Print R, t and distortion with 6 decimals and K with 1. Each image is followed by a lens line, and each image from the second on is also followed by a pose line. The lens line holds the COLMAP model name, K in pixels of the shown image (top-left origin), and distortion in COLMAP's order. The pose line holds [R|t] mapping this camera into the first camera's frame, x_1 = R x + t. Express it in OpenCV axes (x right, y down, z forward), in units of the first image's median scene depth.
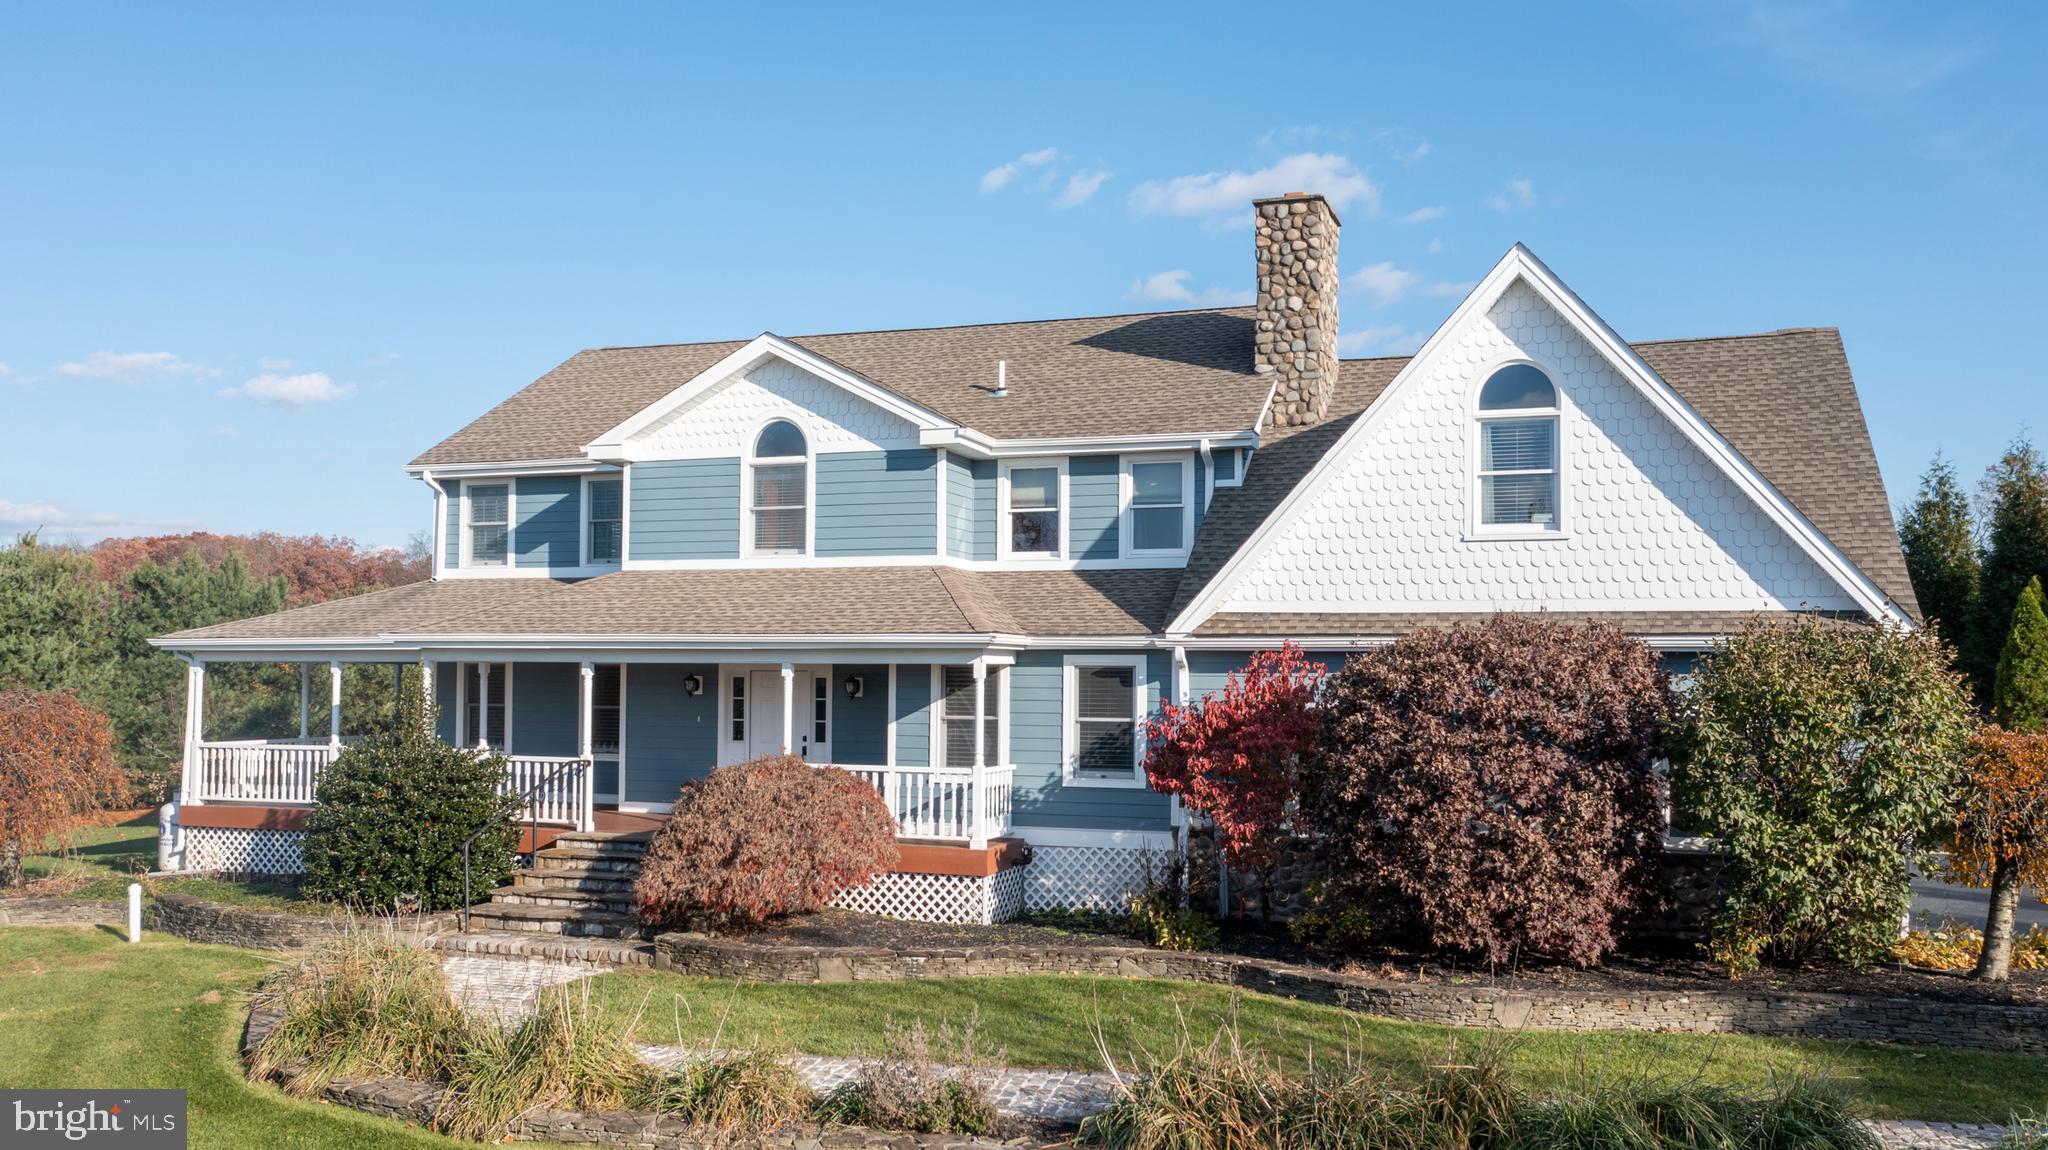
lens RADIAL K [[1618.0, 0, 1018.7], [0, 1618.0, 625.1], [0, 0, 1]] dist [-0.022201, 0.004451]
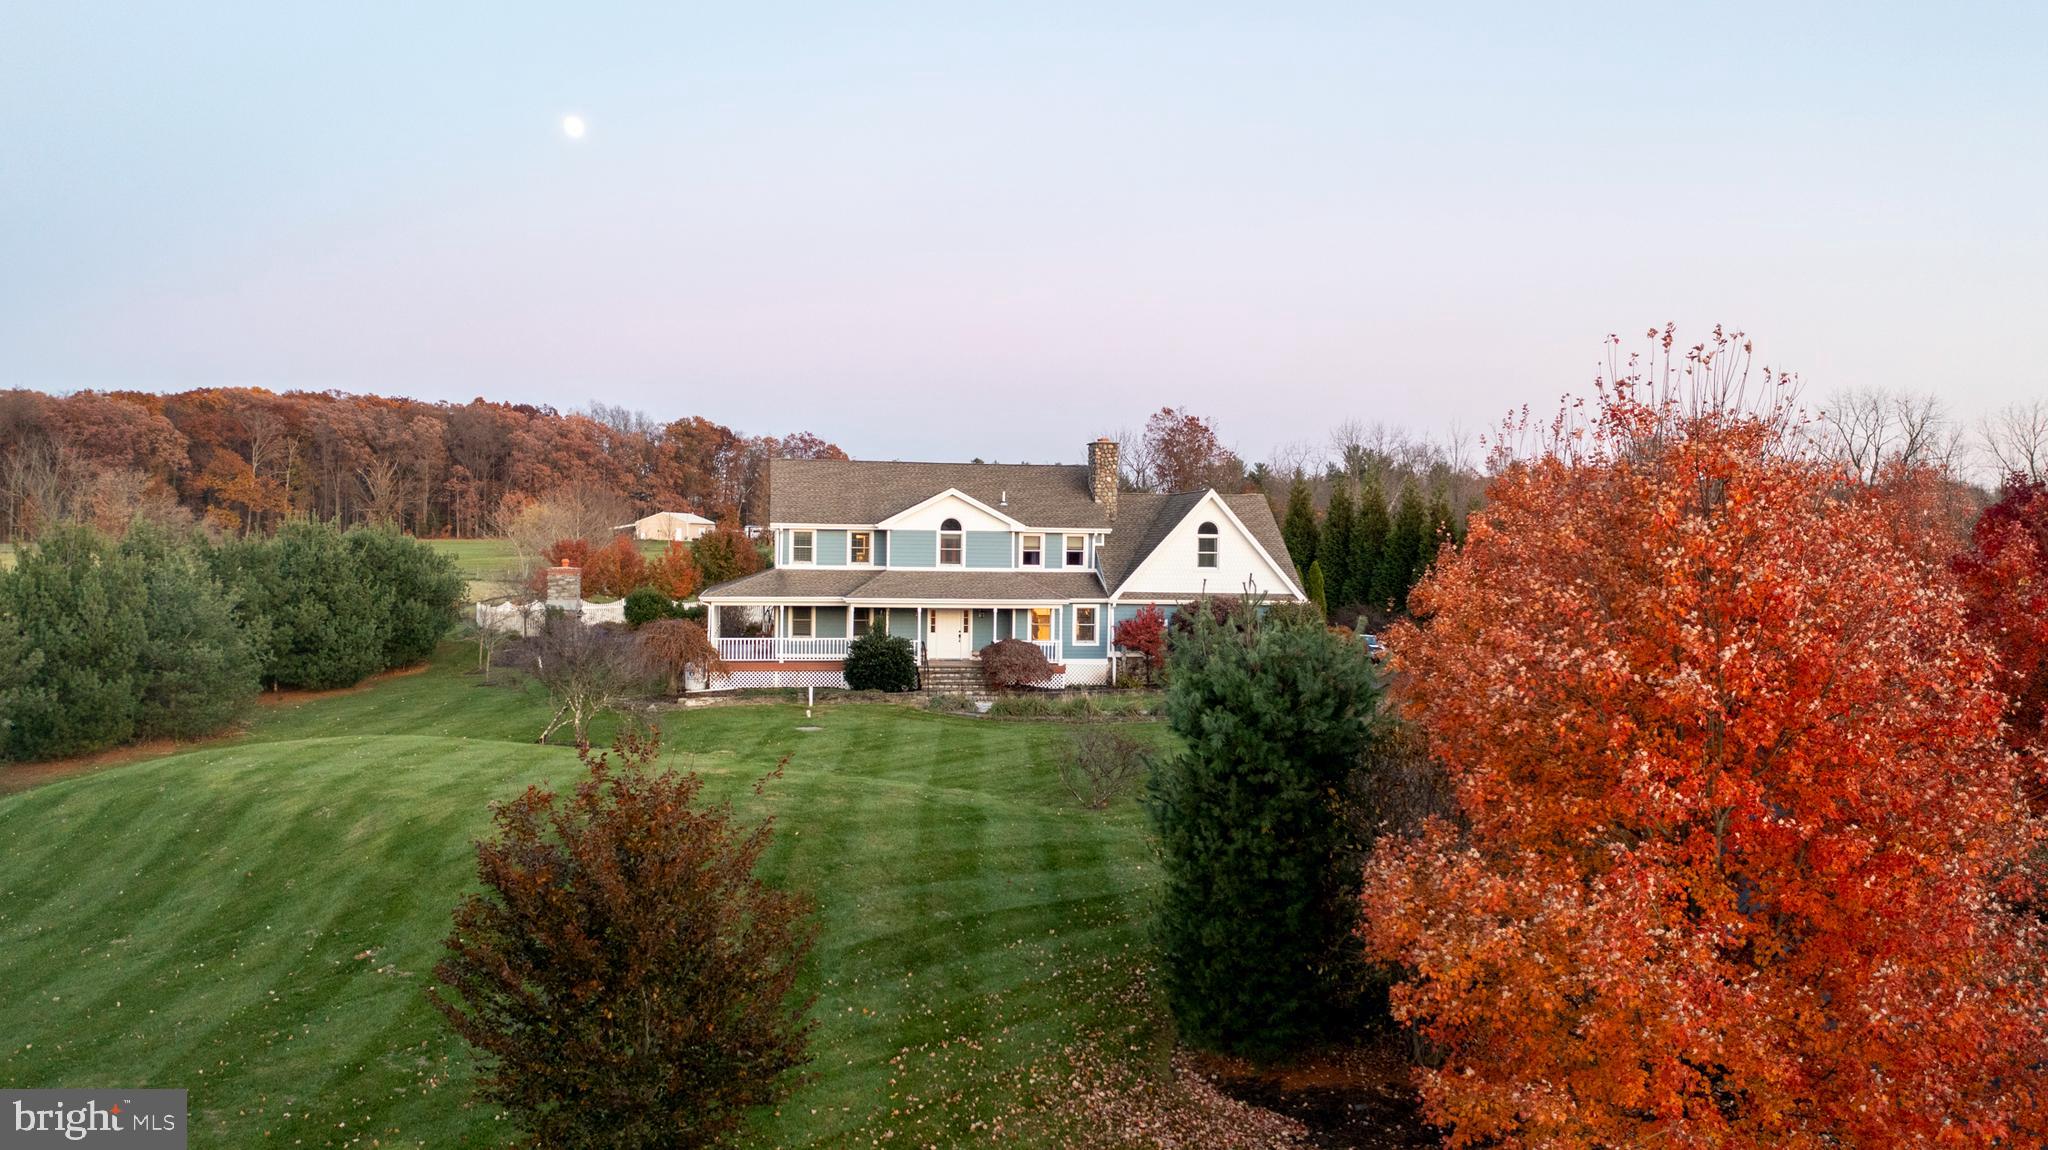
lens RADIAL K [[1618.0, 0, 1023.9], [0, 1618.0, 575.1], [0, 0, 1]] dist [-0.022201, 0.004451]
pose [[0.879839, -0.001566, 0.475269, -1.365113], [-0.022521, 0.998734, 0.044983, -0.156616], [-0.474738, -0.050282, 0.878690, -1.516324]]
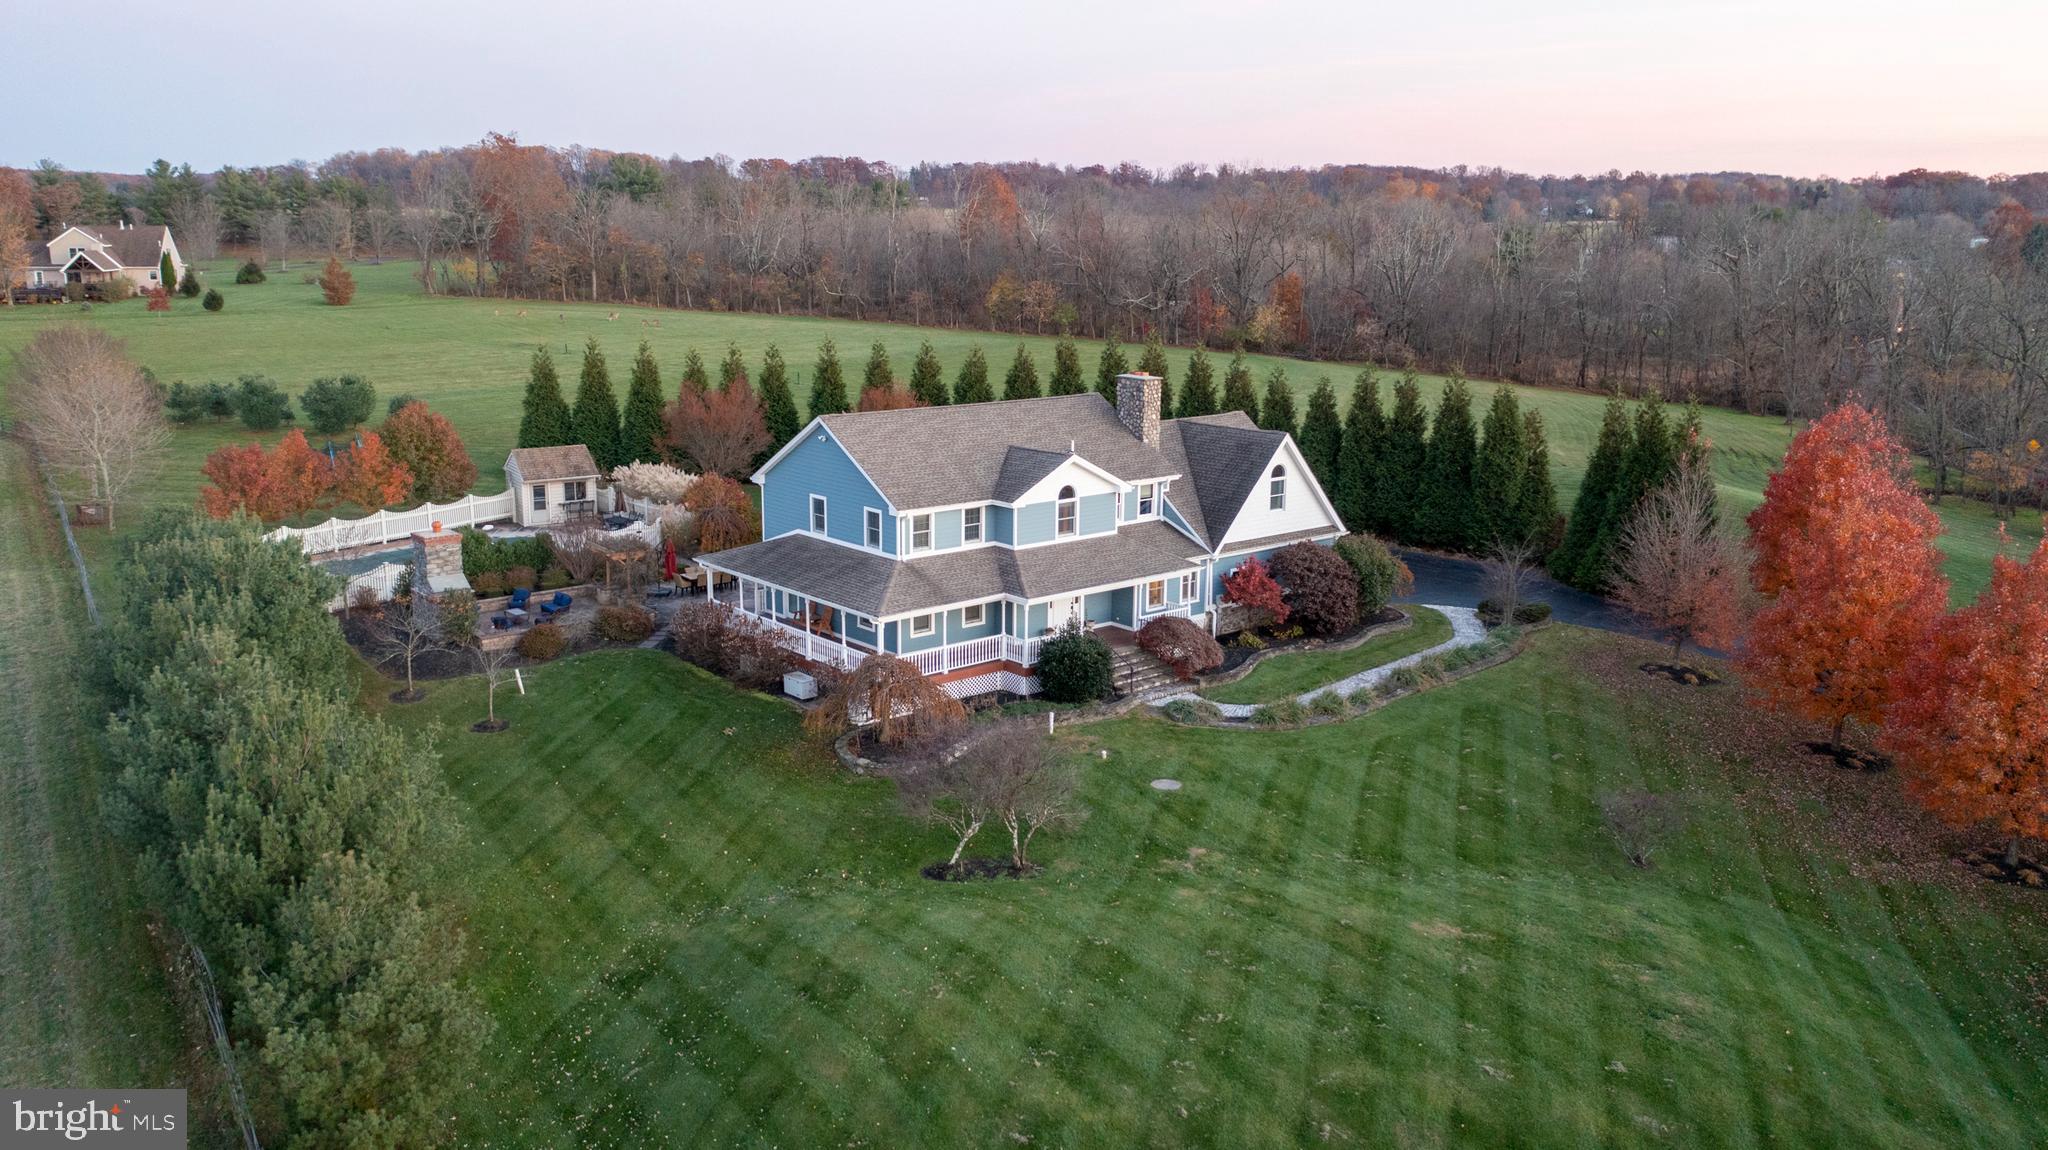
lens RADIAL K [[1618.0, 0, 1028.9], [0, 1618.0, 566.6], [0, 0, 1]] dist [-0.022201, 0.004451]
pose [[0.508130, -0.182276, 0.841772, -2.374390], [-0.030615, 0.972909, 0.229153, -0.589866], [-0.860736, -0.142210, 0.488784, -0.223614]]
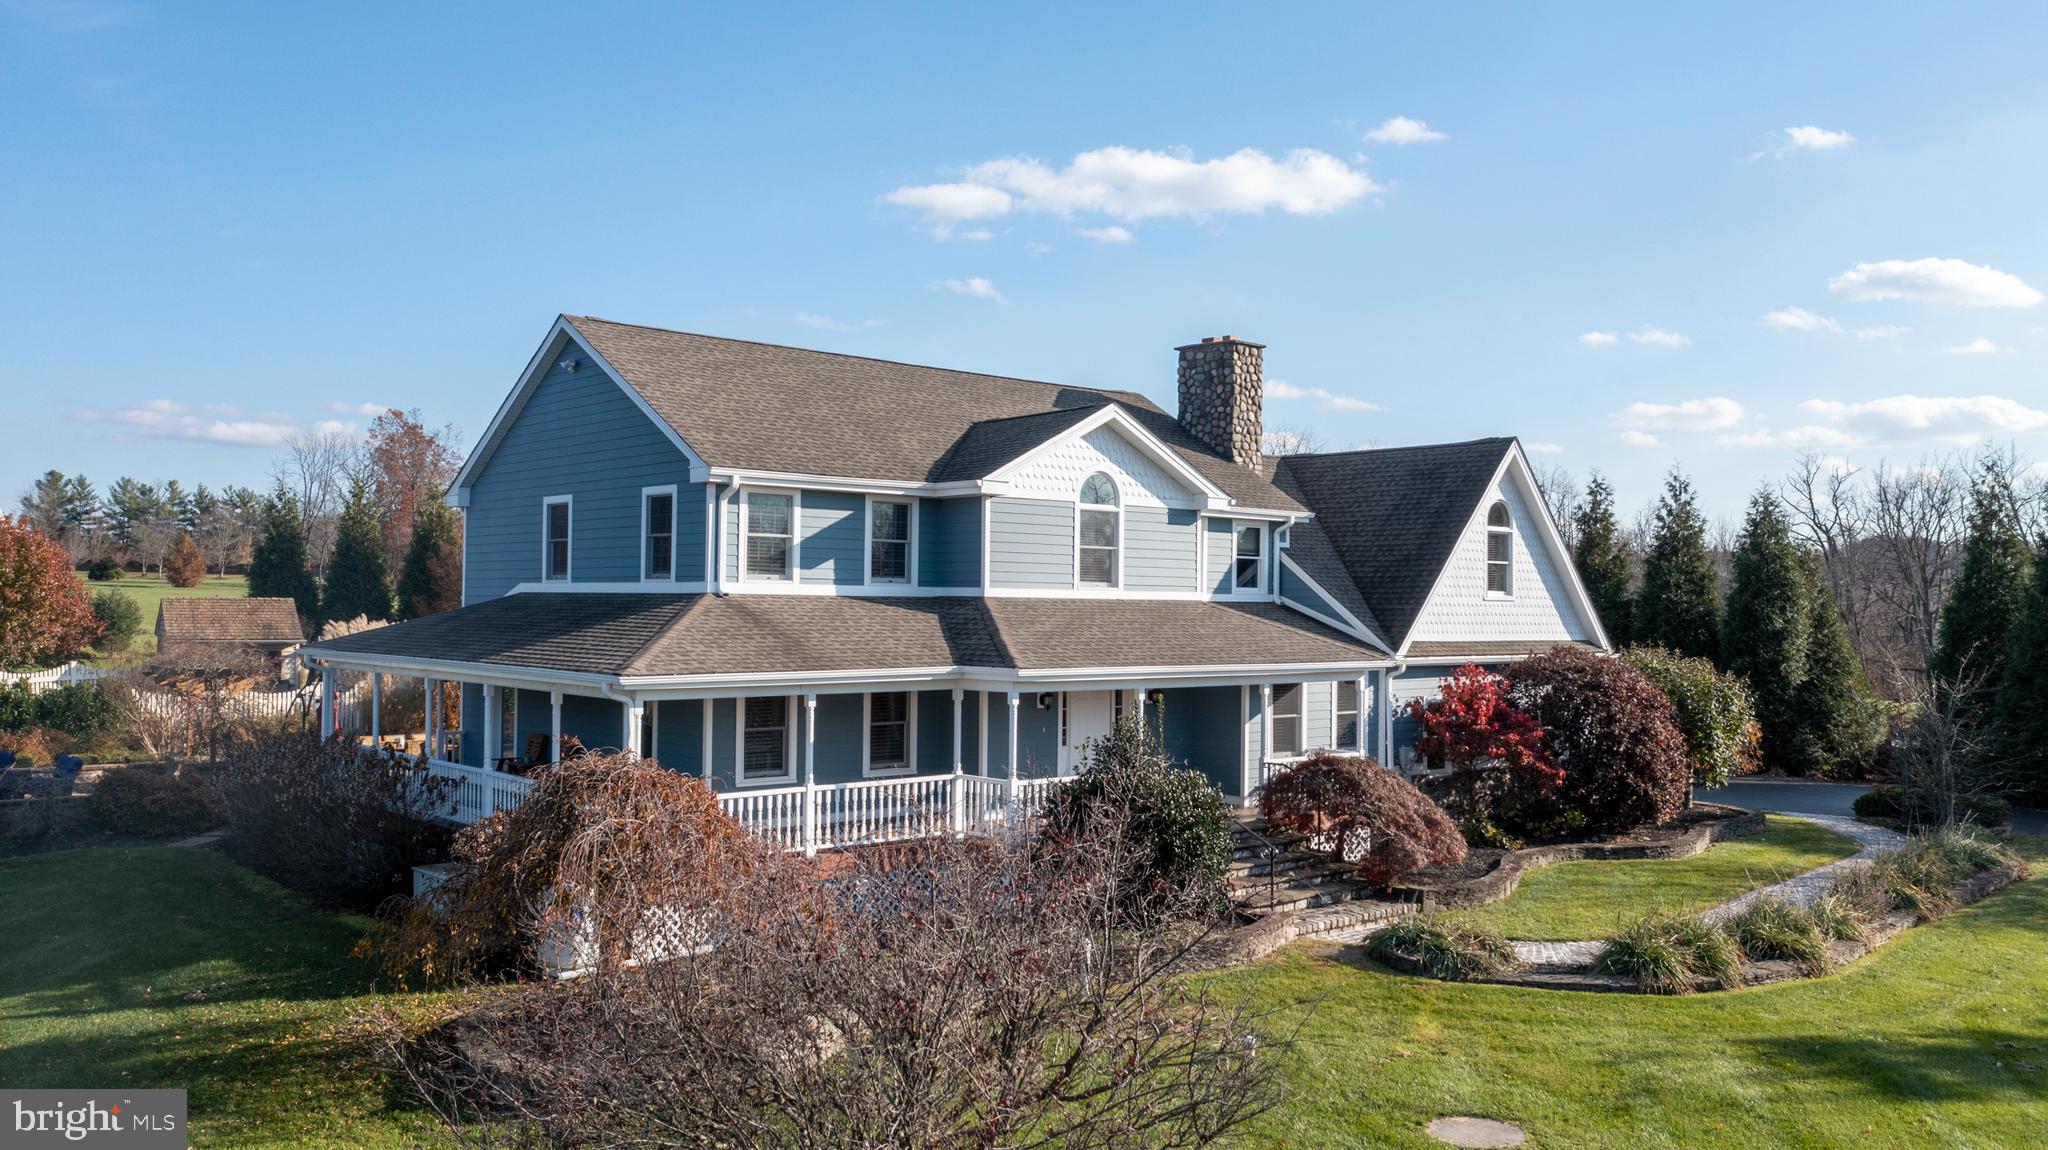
lens RADIAL K [[1618.0, 0, 1019.2], [0, 1618.0, 583.0], [0, 0, 1]] dist [-0.022201, 0.004451]
pose [[0.492238, 0.011223, 0.870388, -1.212038], [-0.034393, 0.999387, 0.006564, -0.052445], [-0.869781, -0.033166, 0.492322, 0.465324]]
